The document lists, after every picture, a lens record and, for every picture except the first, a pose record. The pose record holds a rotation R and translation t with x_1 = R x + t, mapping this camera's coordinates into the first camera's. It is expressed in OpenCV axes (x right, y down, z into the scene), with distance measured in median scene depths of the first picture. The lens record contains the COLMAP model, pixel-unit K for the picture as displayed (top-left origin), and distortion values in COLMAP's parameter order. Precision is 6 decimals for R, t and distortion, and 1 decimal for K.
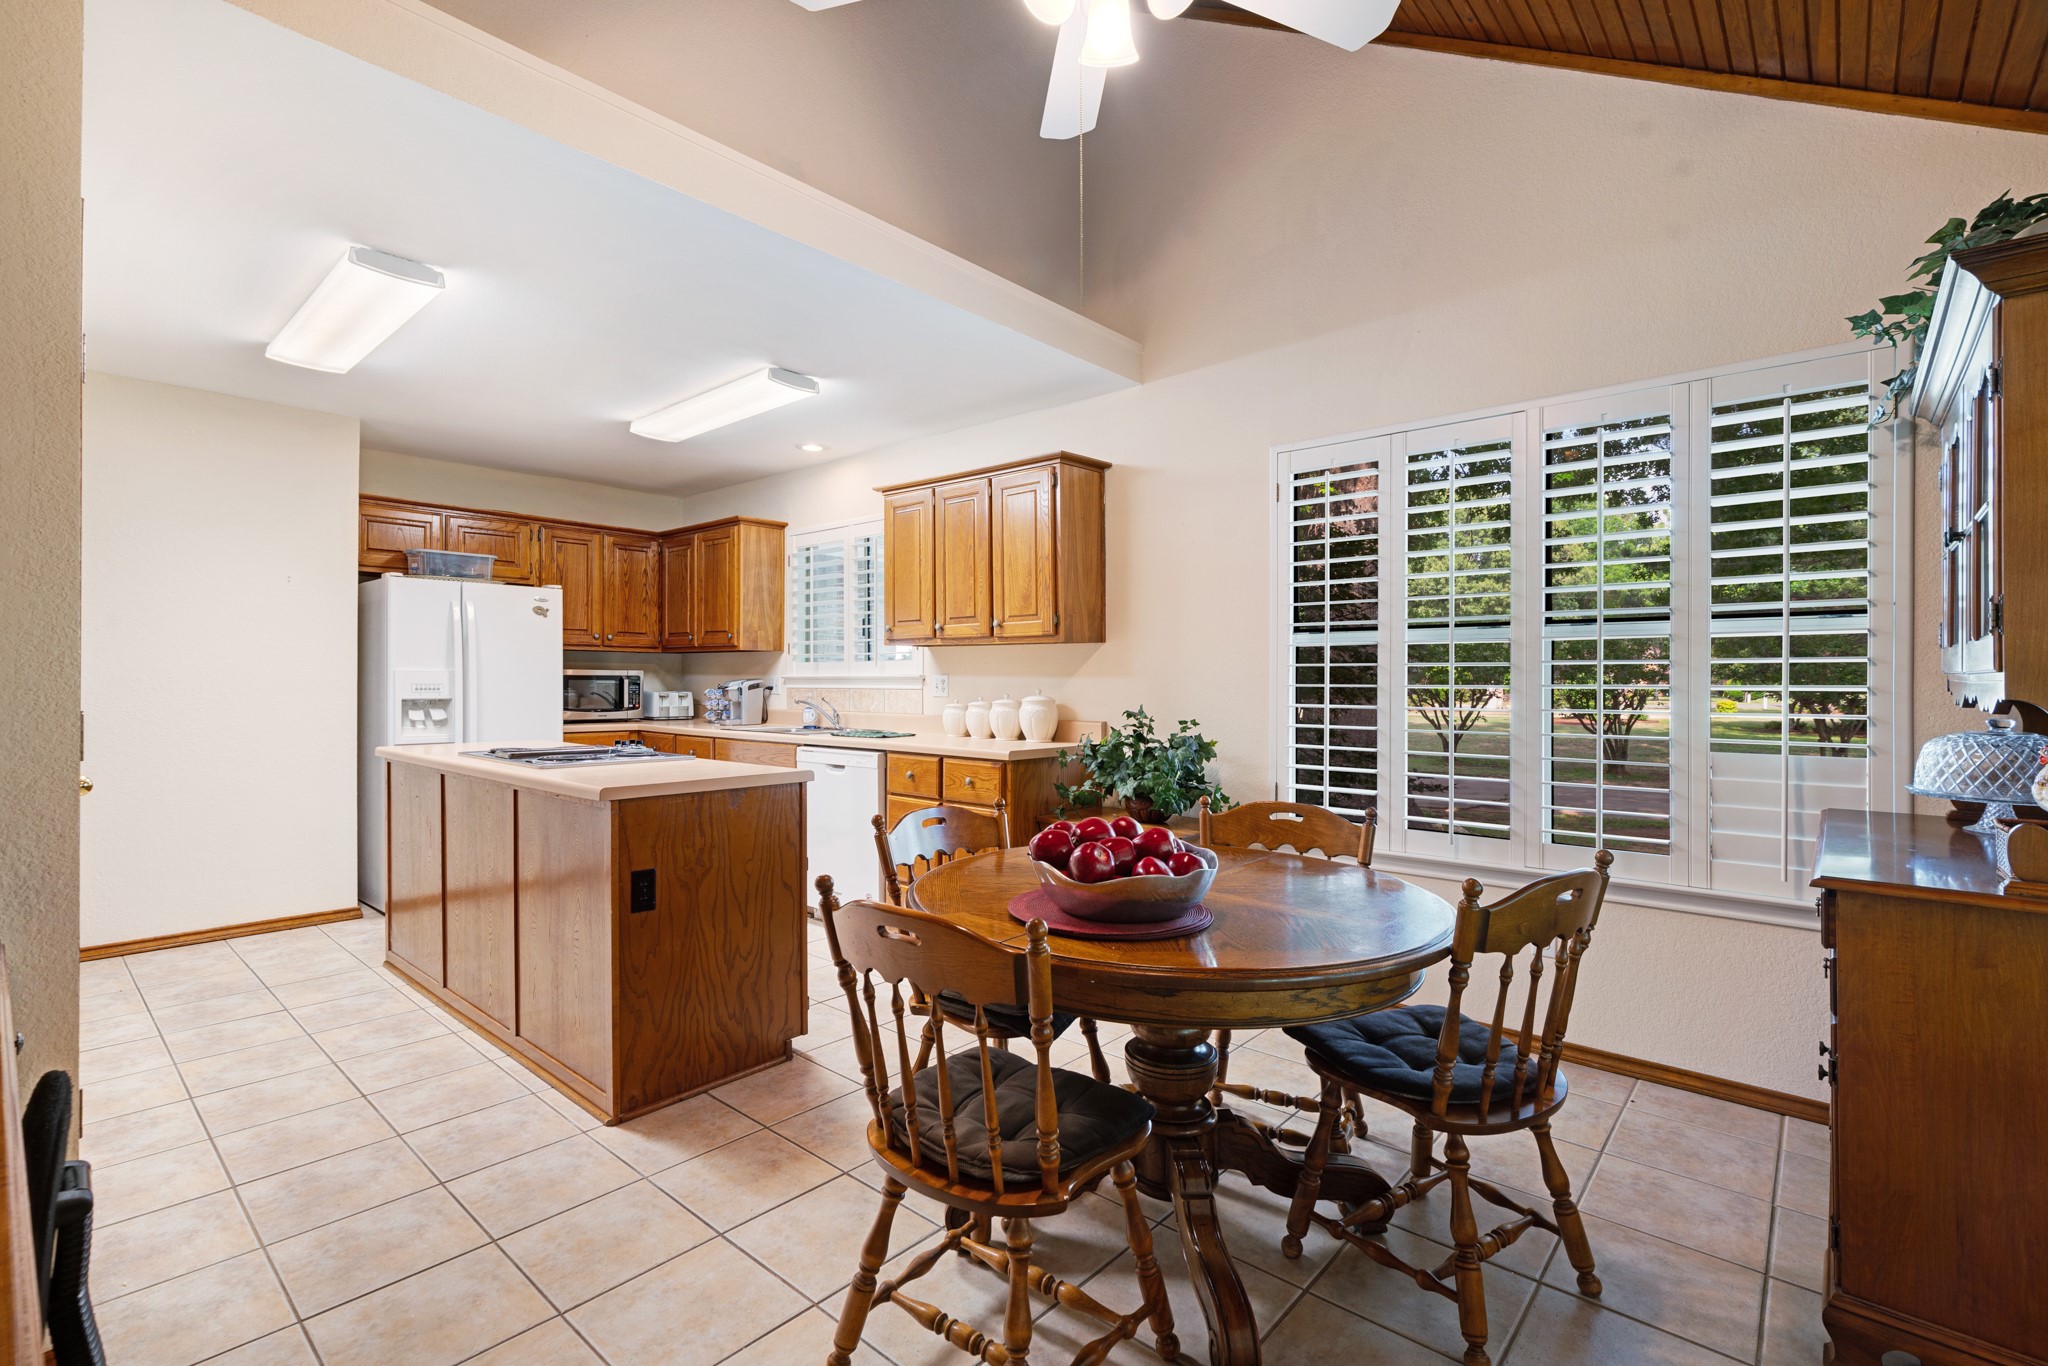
lens RADIAL K [[926.8, 0, 1024.0], [0, 926.8, 683.0], [0, 0, 1]] dist [0.001443, 0.000155]
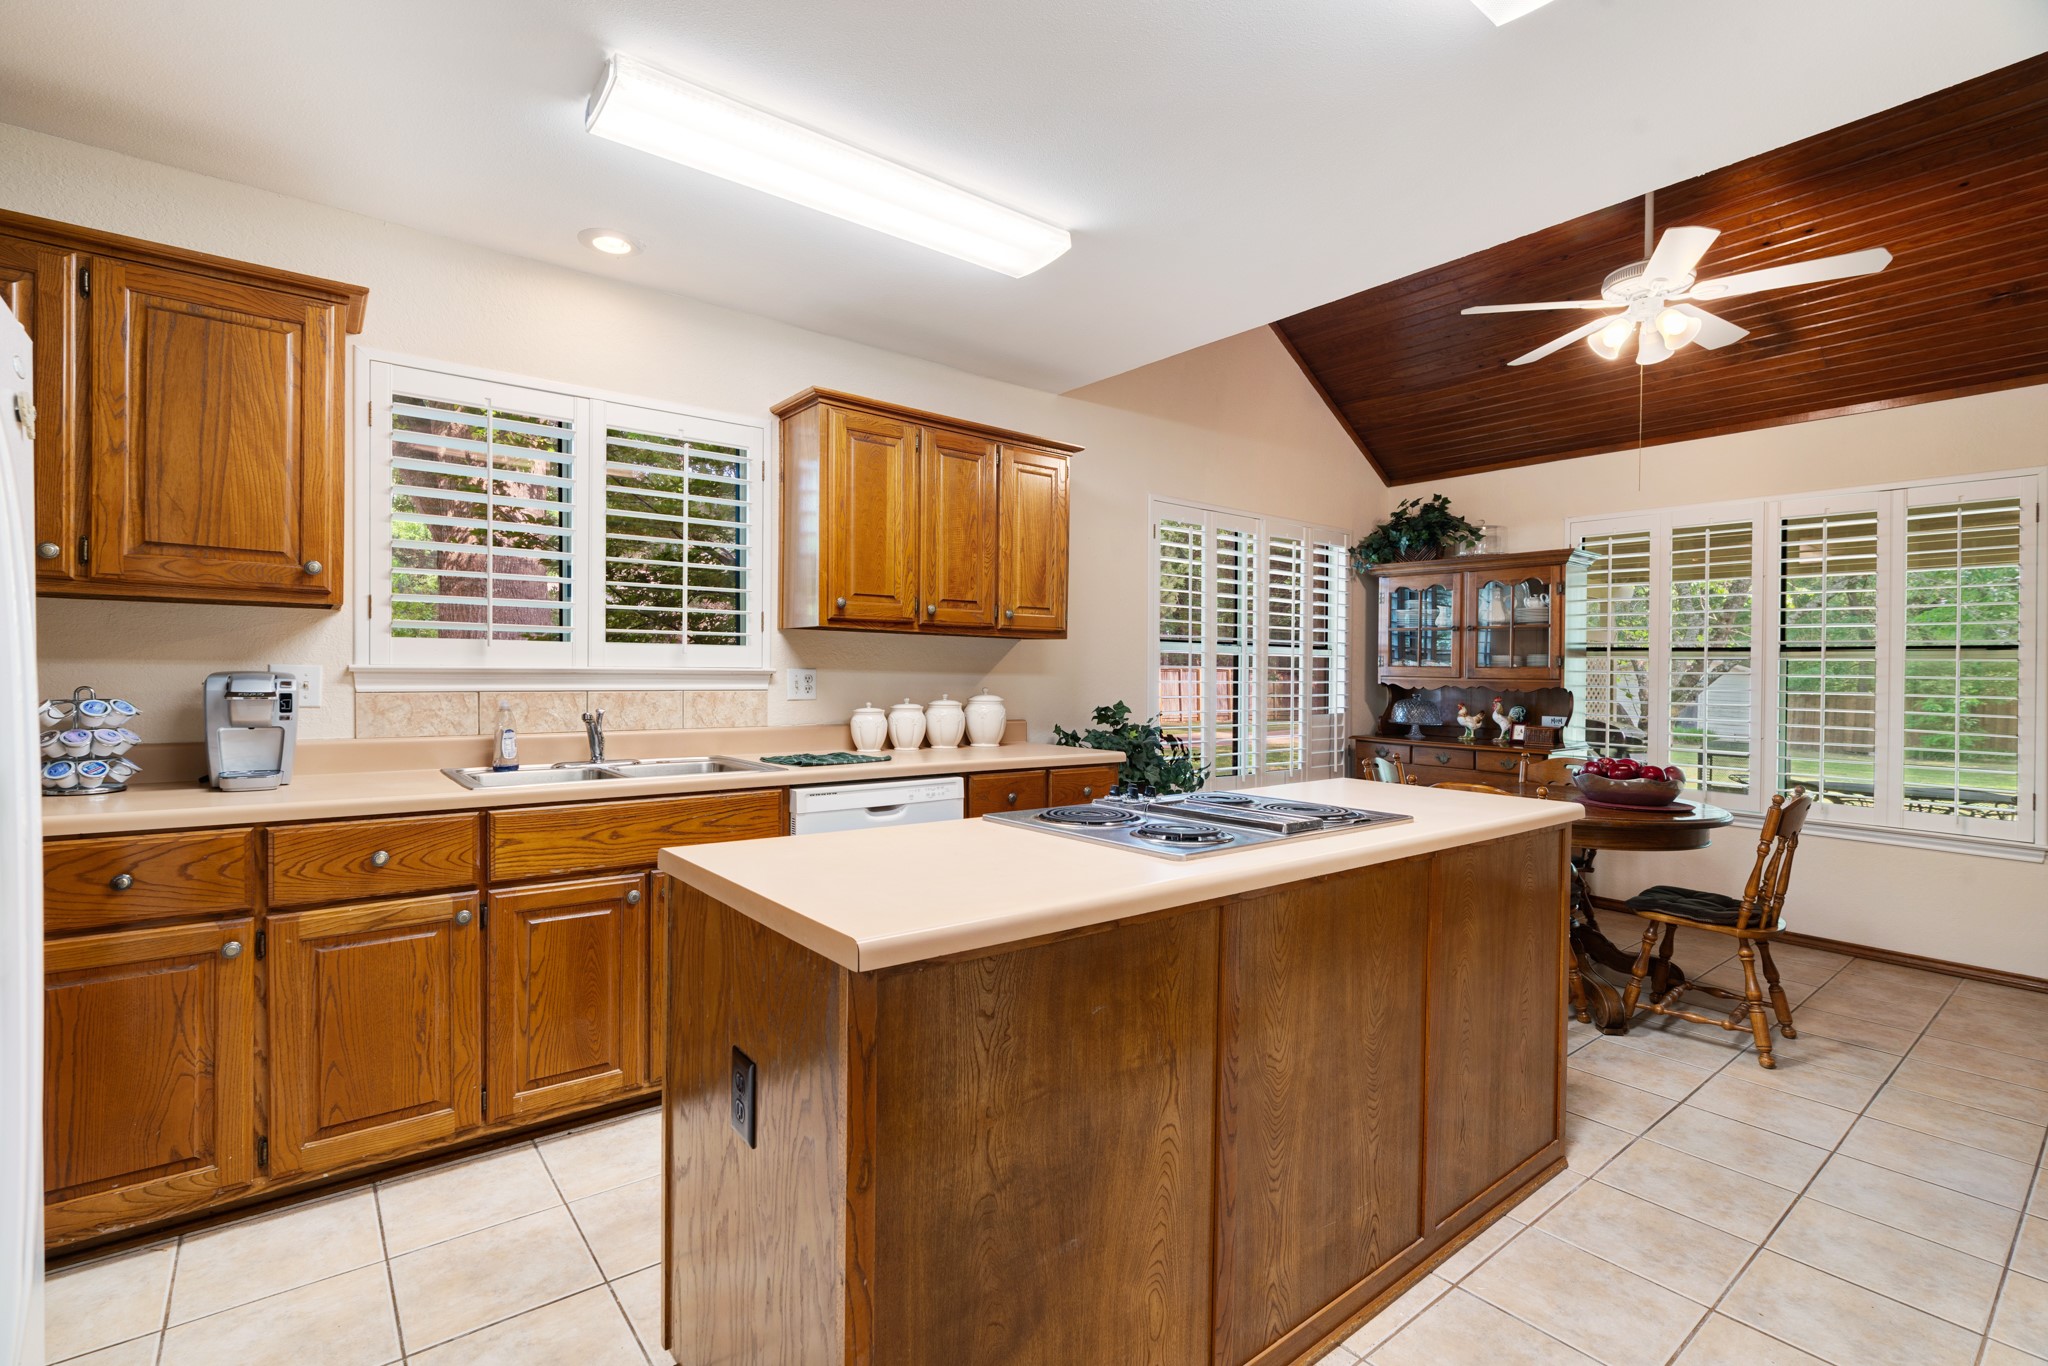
lens RADIAL K [[926.8, 0, 1024.0], [0, 926.8, 683.0], [0, 0, 1]] dist [0.001443, 0.000155]
pose [[0.173852, -0.005573, 0.984756, -1.421792], [-0.003008, 0.999976, 0.006190, -0.004900], [-0.984767, -0.004038, 0.173831, 1.350928]]
